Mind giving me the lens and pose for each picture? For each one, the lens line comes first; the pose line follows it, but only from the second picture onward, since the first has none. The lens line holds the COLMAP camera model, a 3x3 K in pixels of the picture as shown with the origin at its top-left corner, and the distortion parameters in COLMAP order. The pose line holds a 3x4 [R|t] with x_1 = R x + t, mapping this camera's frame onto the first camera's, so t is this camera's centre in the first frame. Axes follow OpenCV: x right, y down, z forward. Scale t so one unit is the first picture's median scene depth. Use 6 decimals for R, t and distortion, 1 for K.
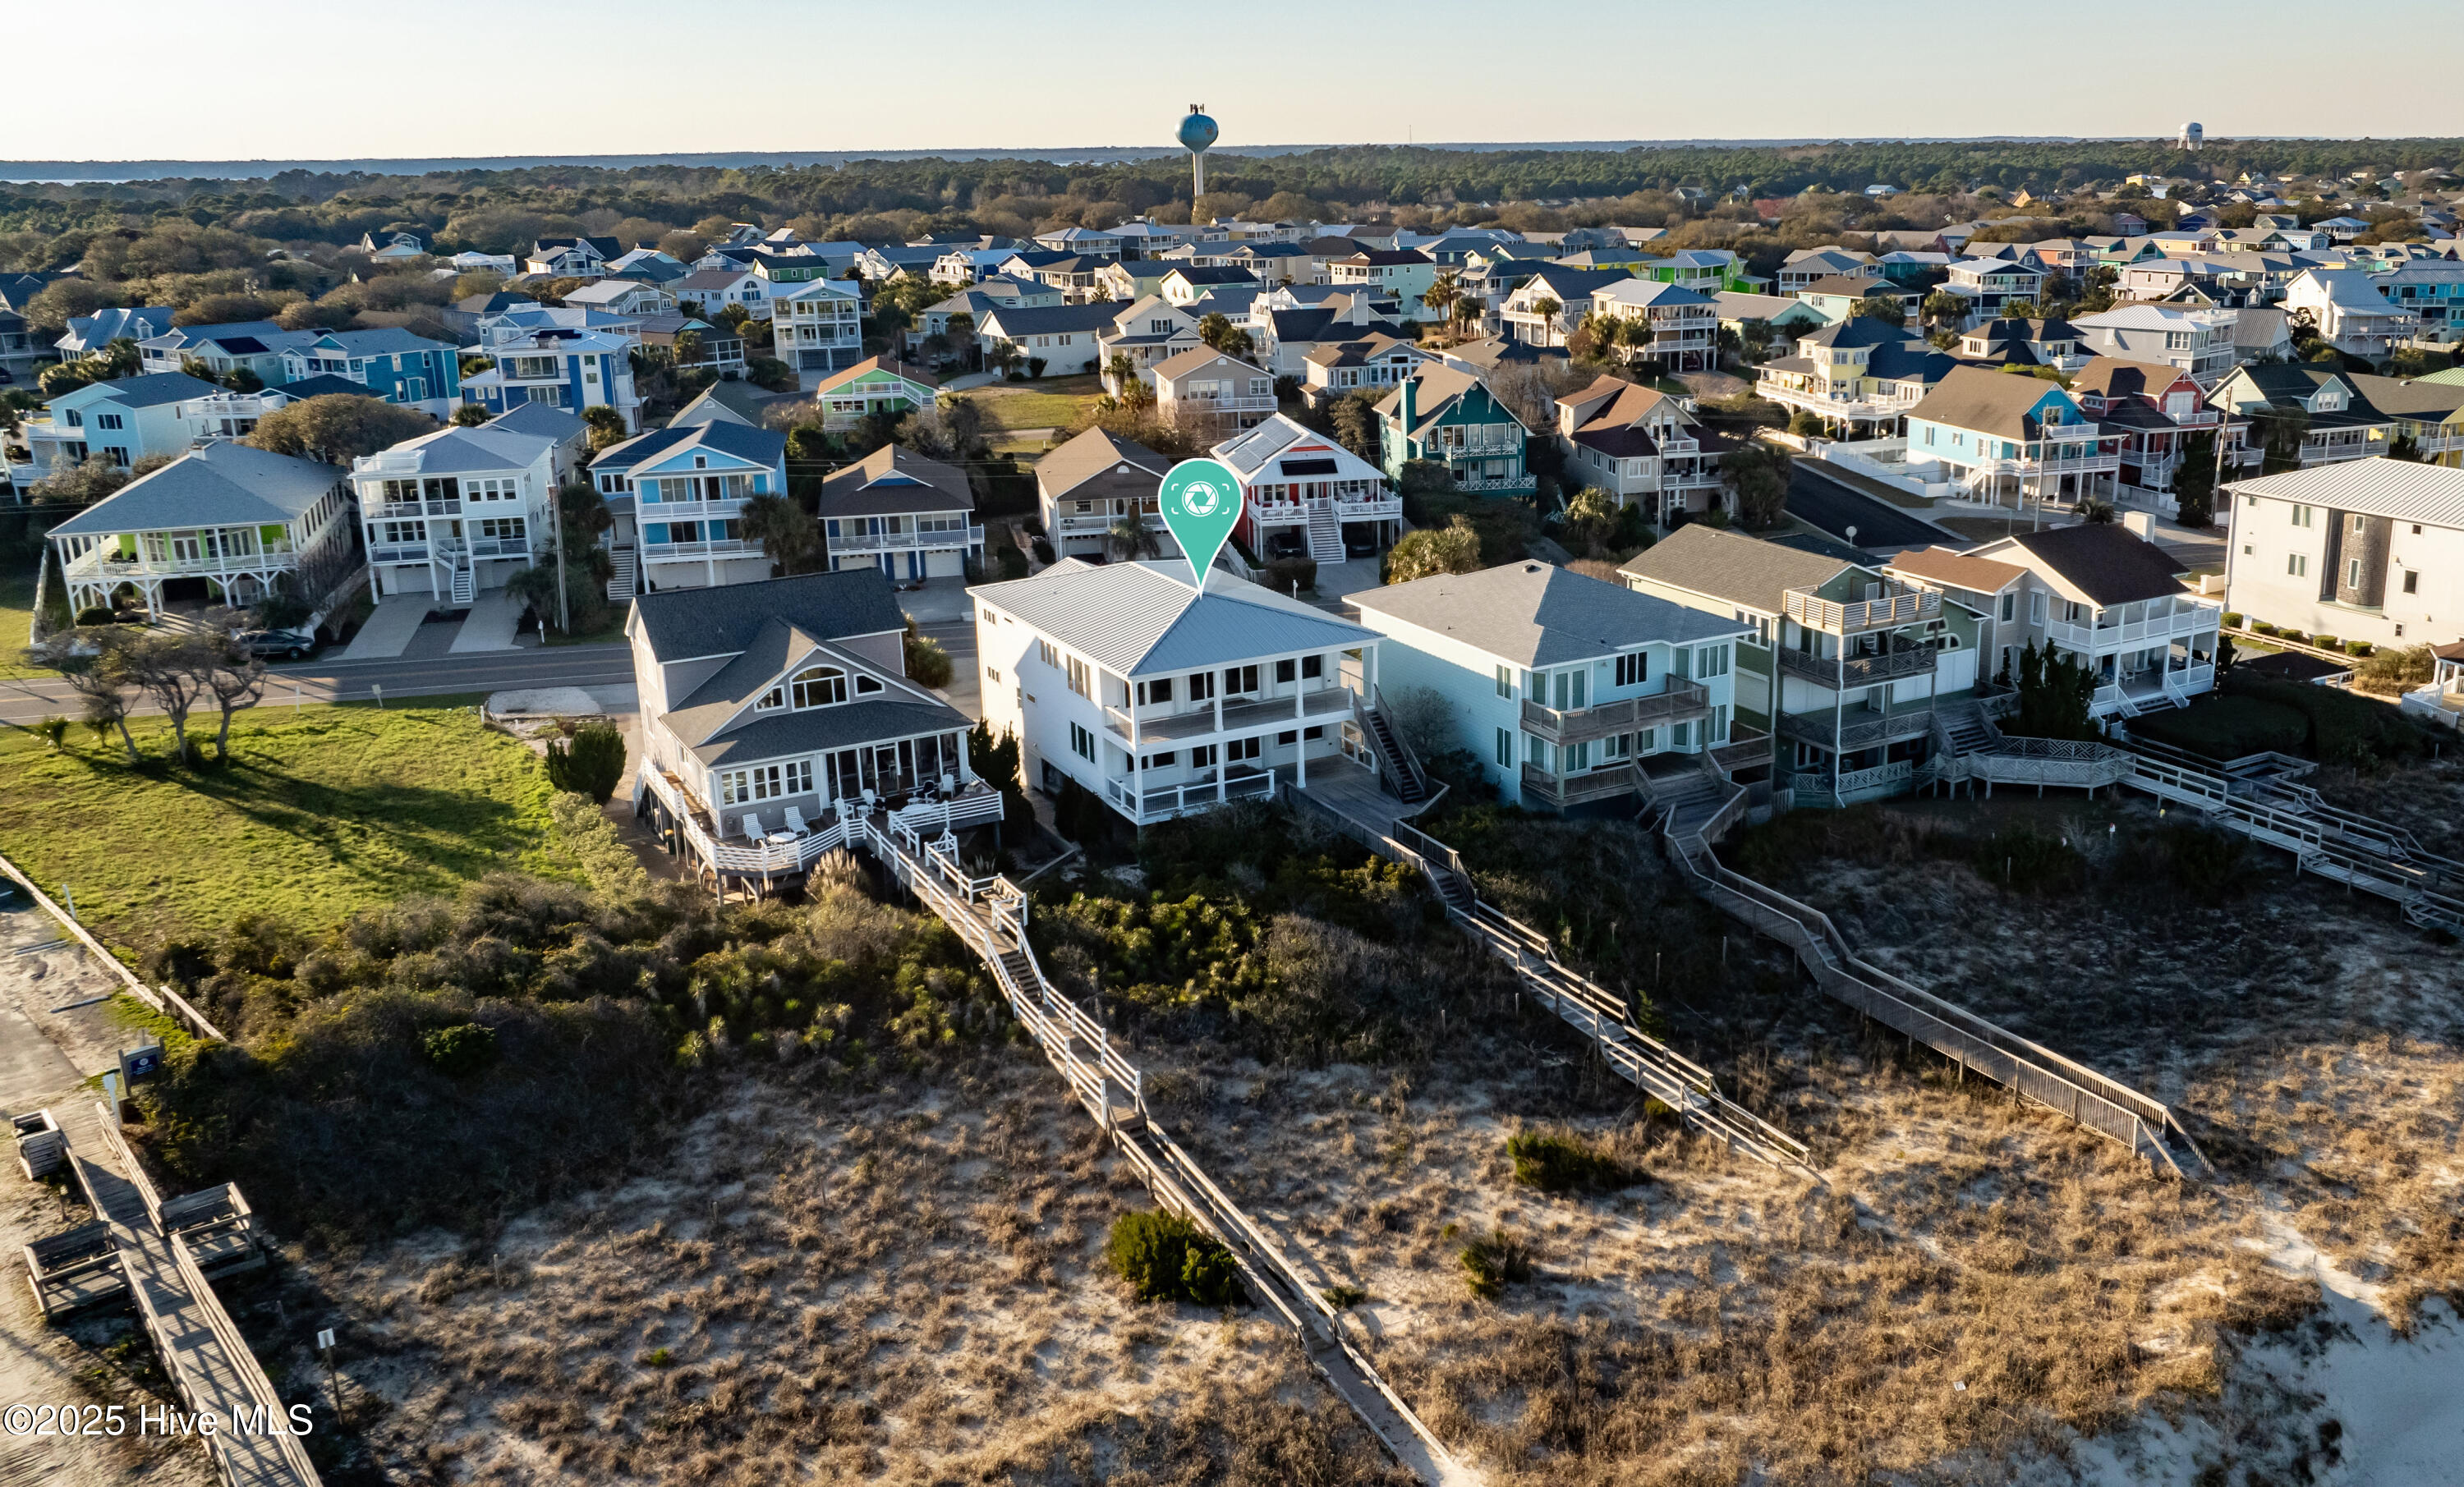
lens RADIAL K [[1998.3, 0, 1414.5], [0, 1998.3, 692.3], [0, 0, 1]] dist [-0.012495, -0.005245]
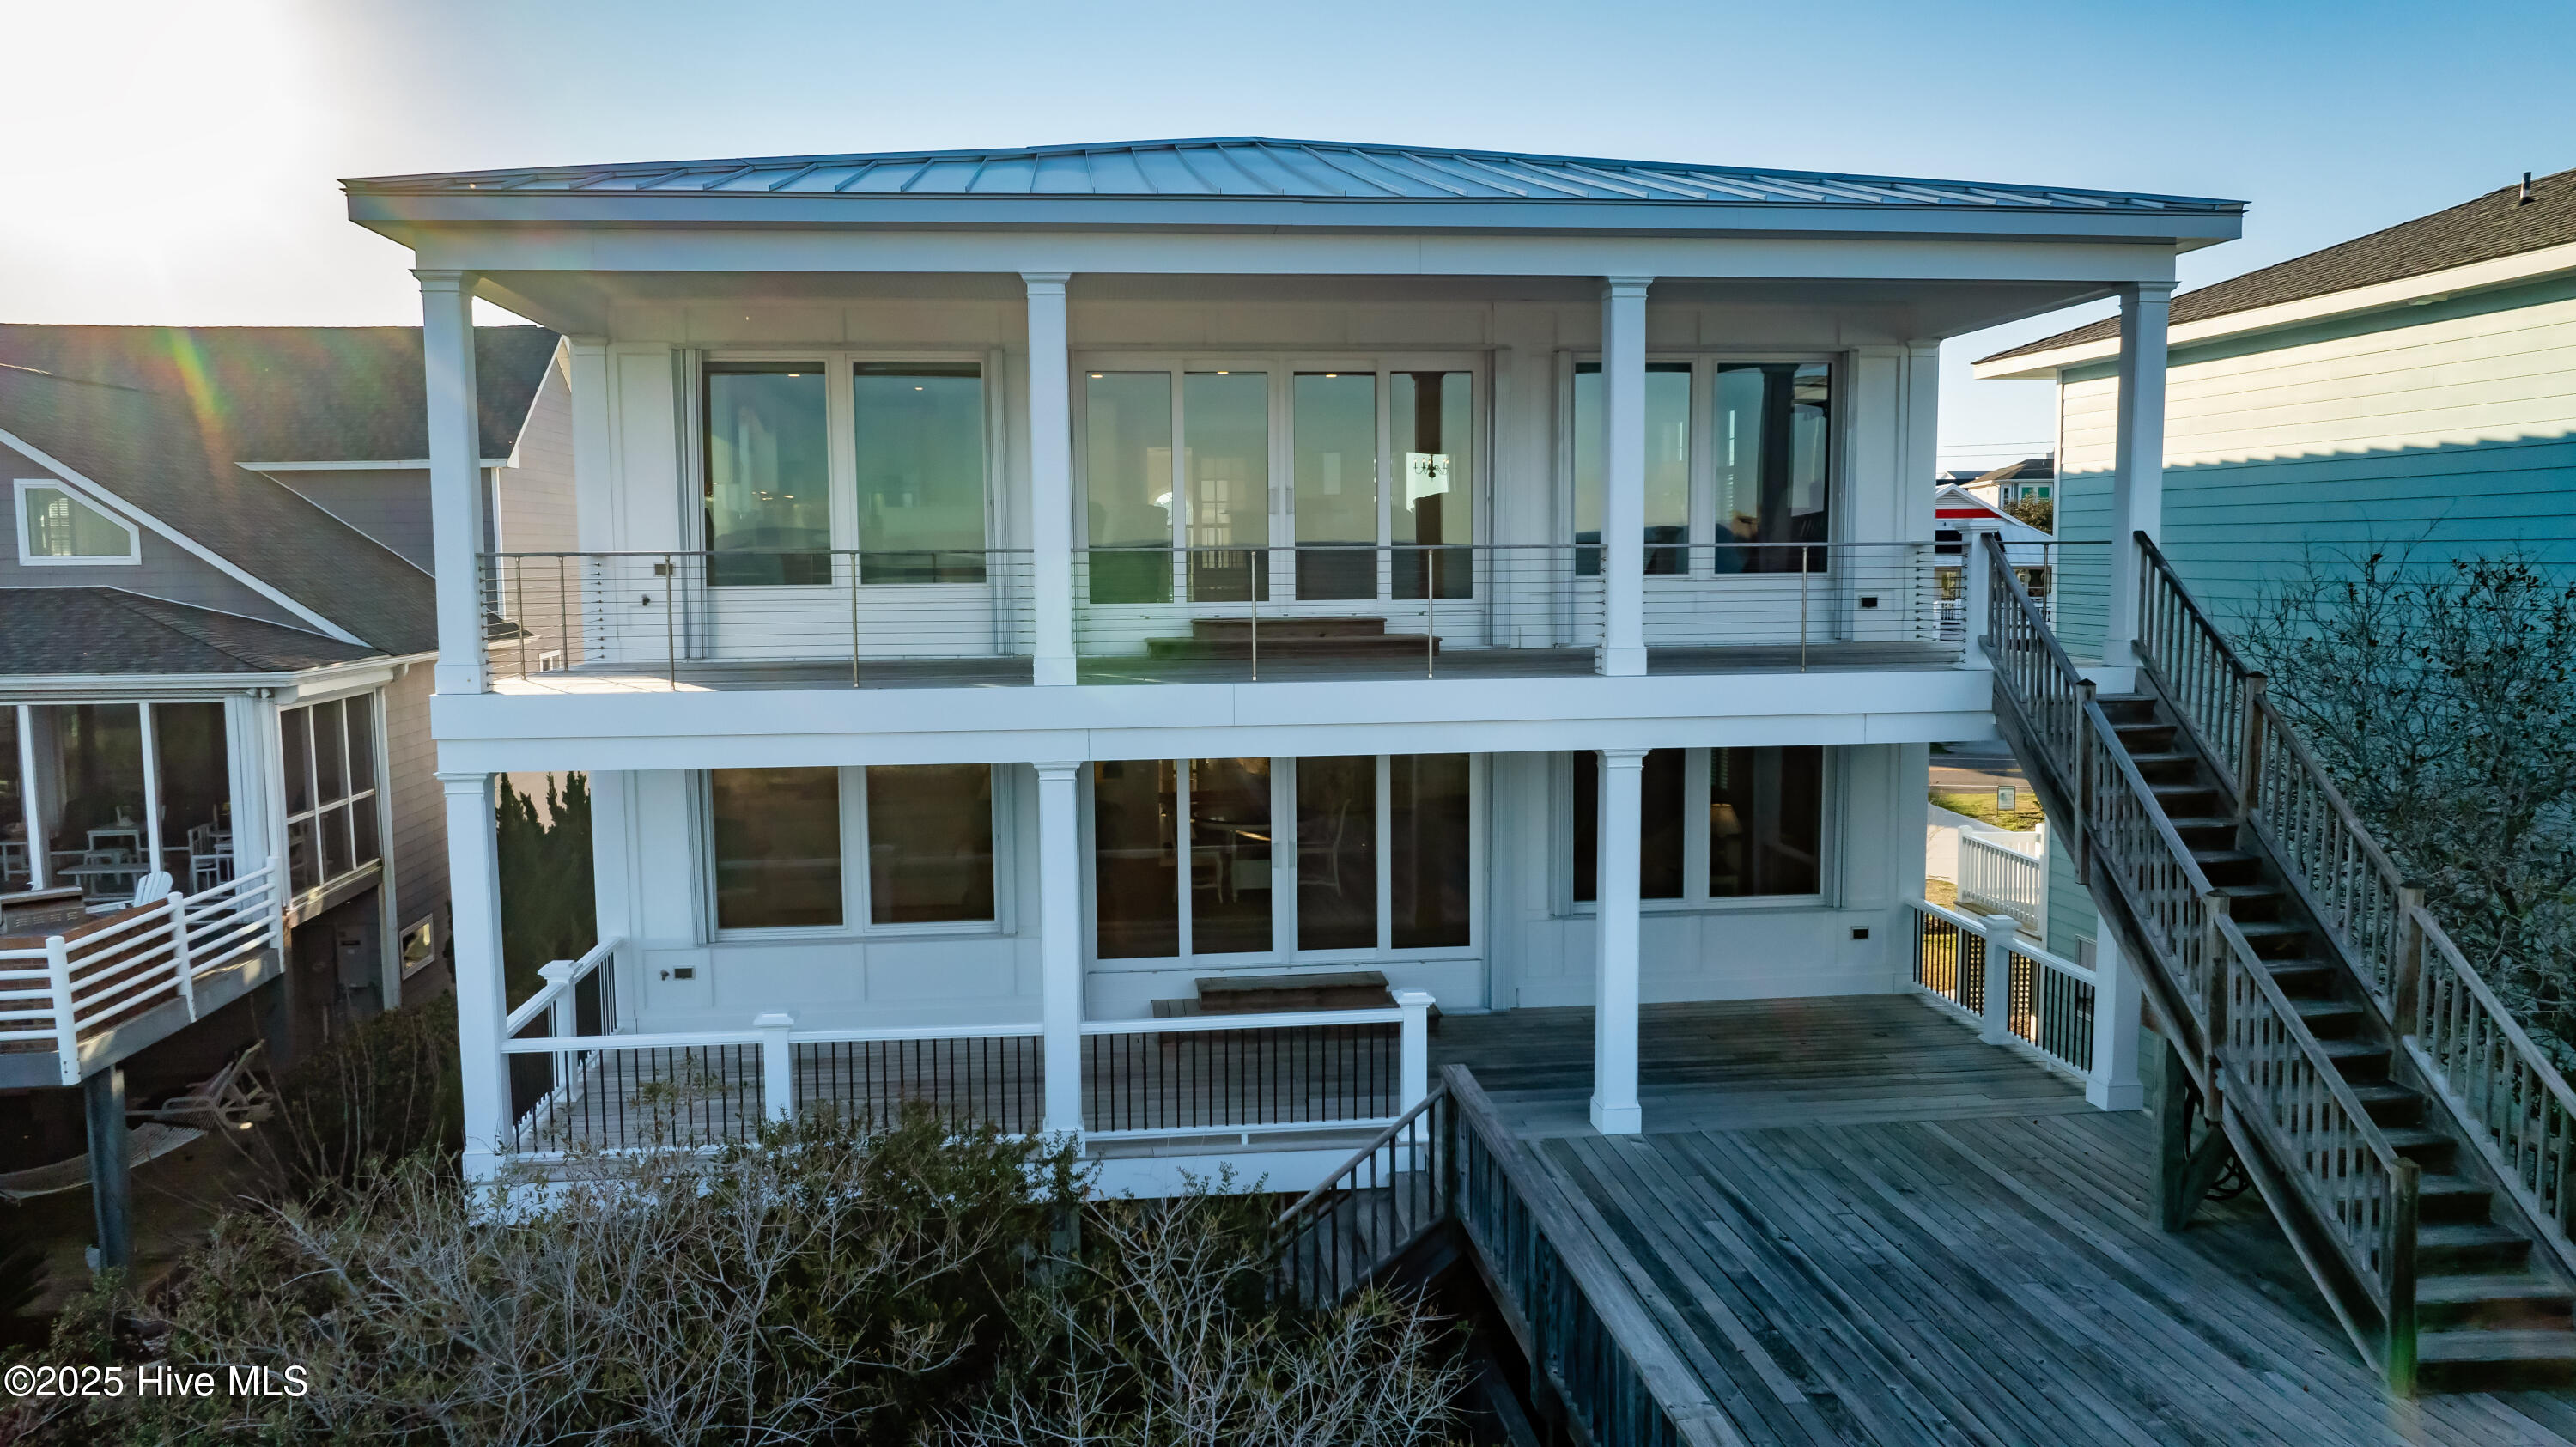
lens RADIAL K [[1814.0, 0, 1288.0], [0, 1814.0, 723.5], [0, 0, 1]] dist [-0.014629, -0.008783]
pose [[0.910146, 0.044799, -0.411859, -0.023120], [-0.113095, 0.983244, -0.142973, 0.040340], [0.398553, 0.176705, 0.899962, 0.884772]]
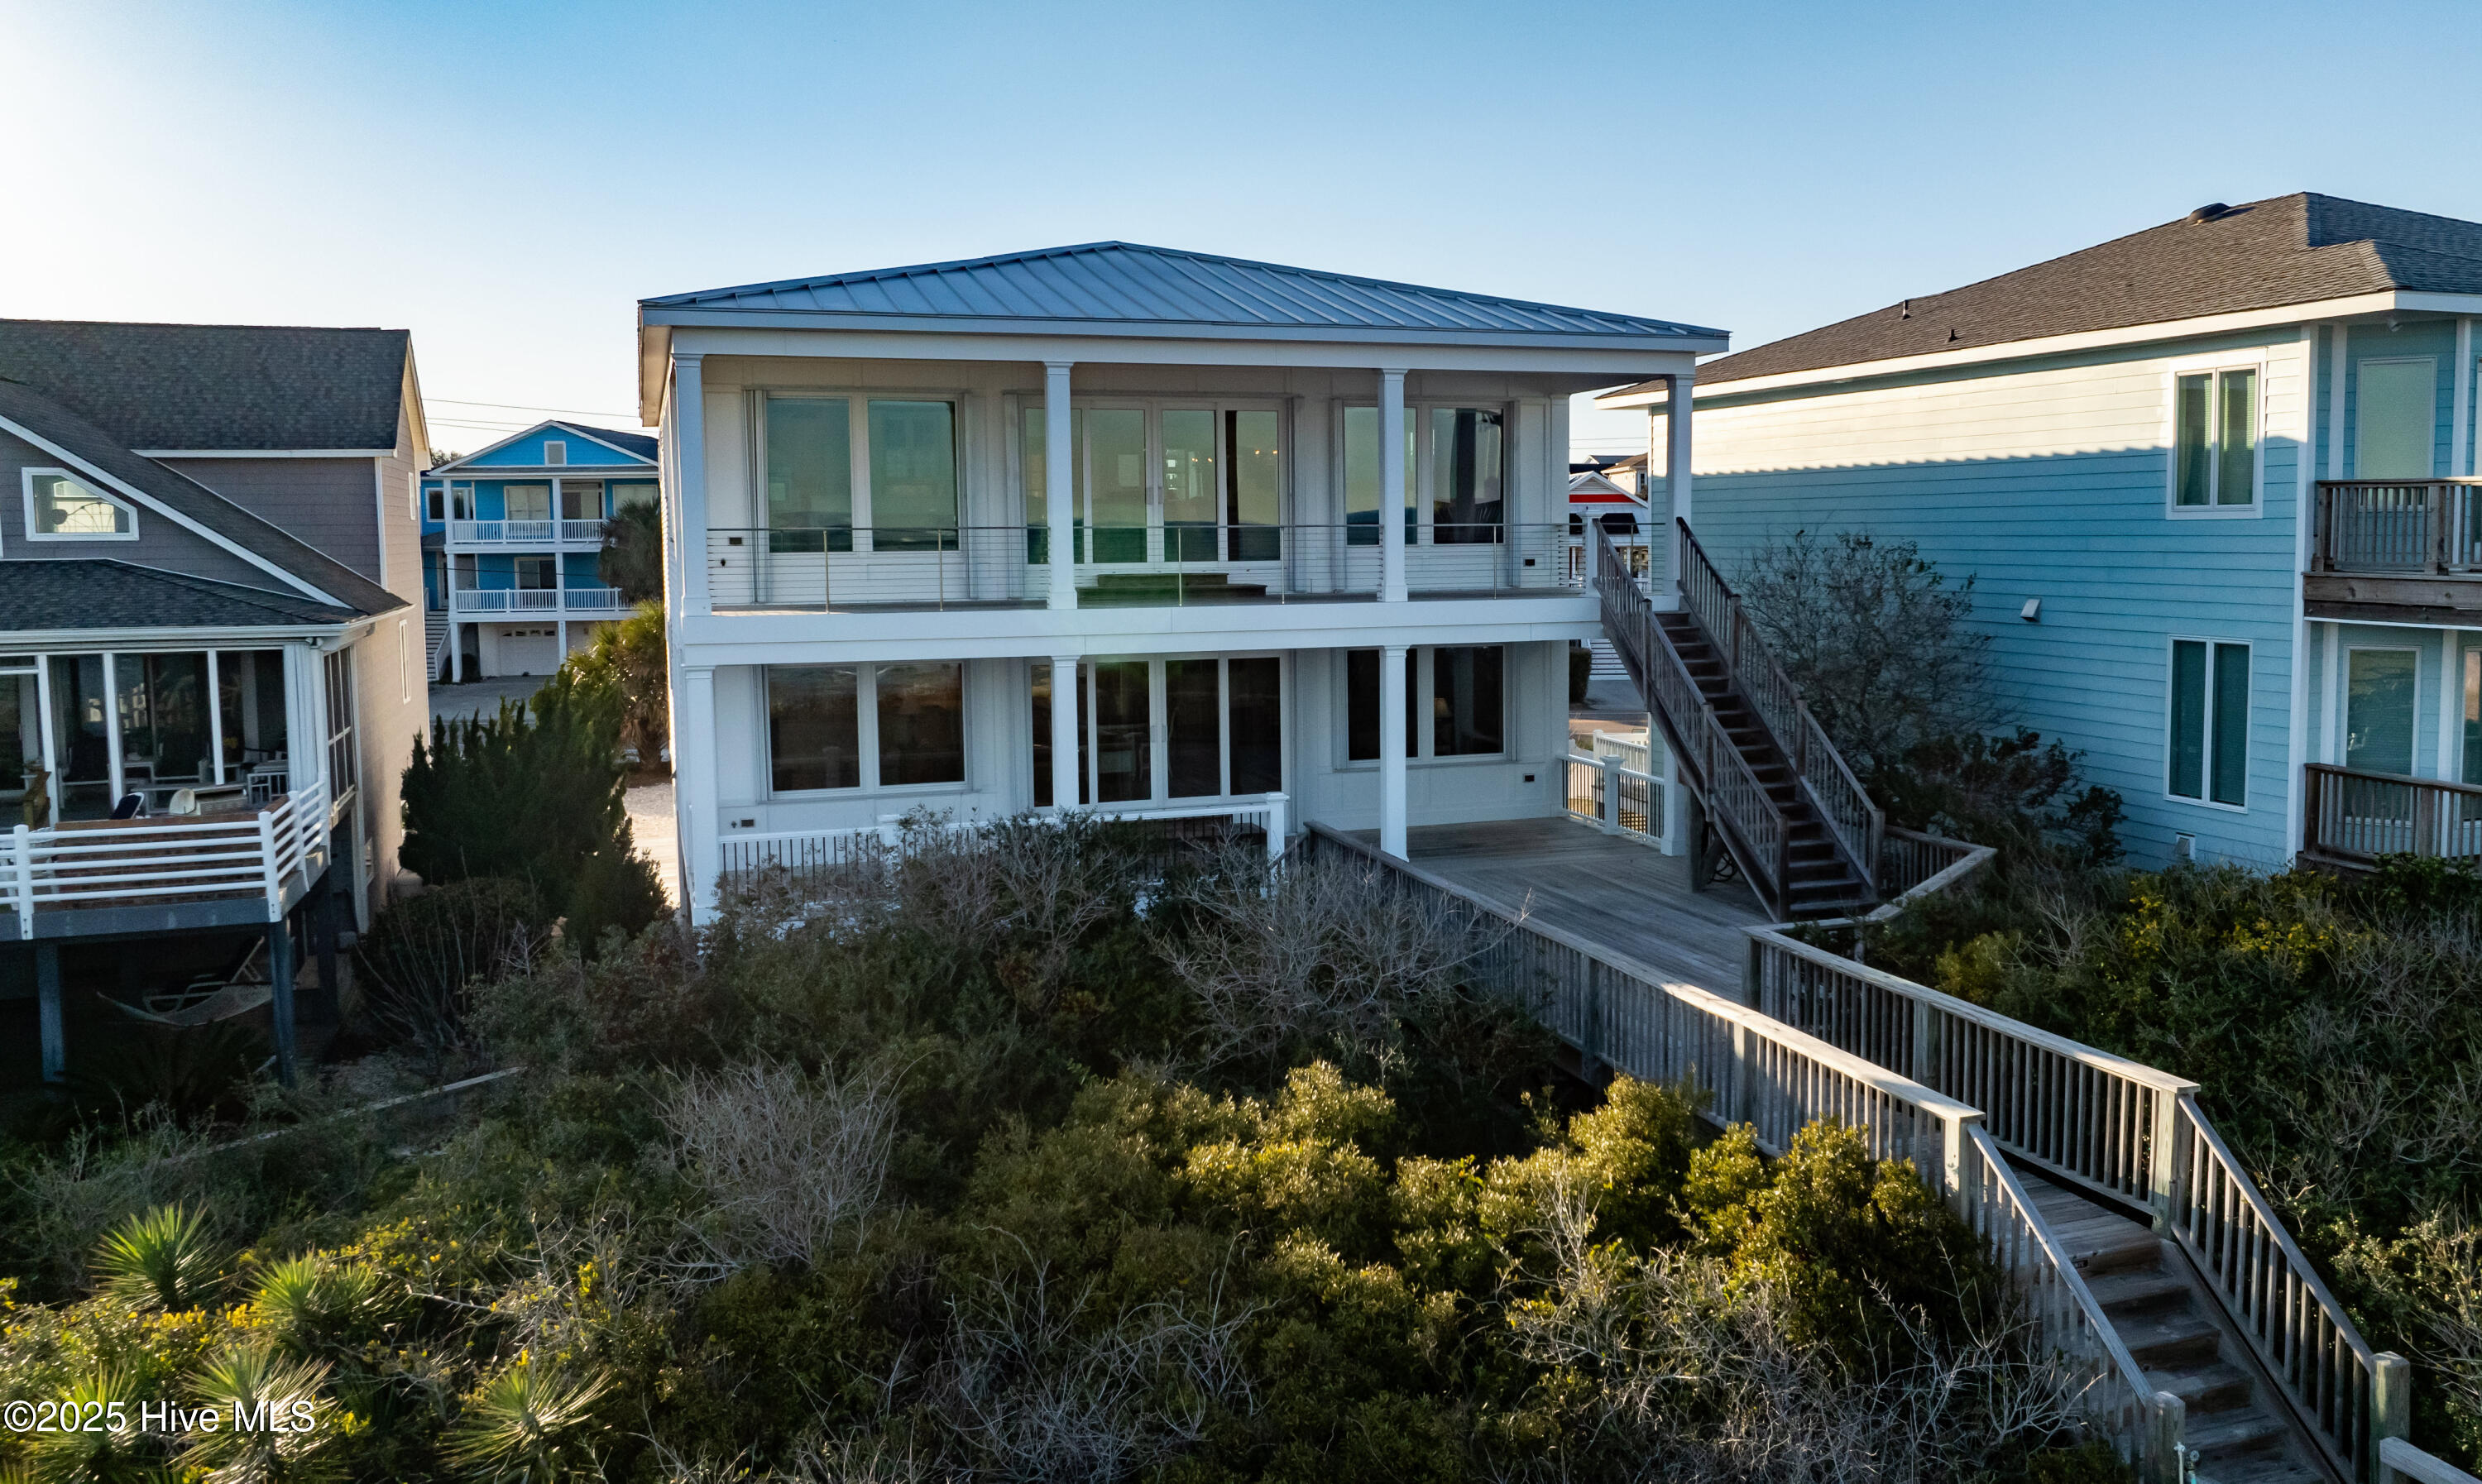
lens RADIAL K [[1978.4, 0, 1409.3], [0, 1978.4, 711.9], [0, 0, 1]] dist [-0.038382, 0.039241]
pose [[0.985123, 0.021737, -0.170469, -0.010300], [-0.050976, 0.984283, -0.169079, 0.073321], [0.164114, 0.175253, 0.970749, 0.765826]]
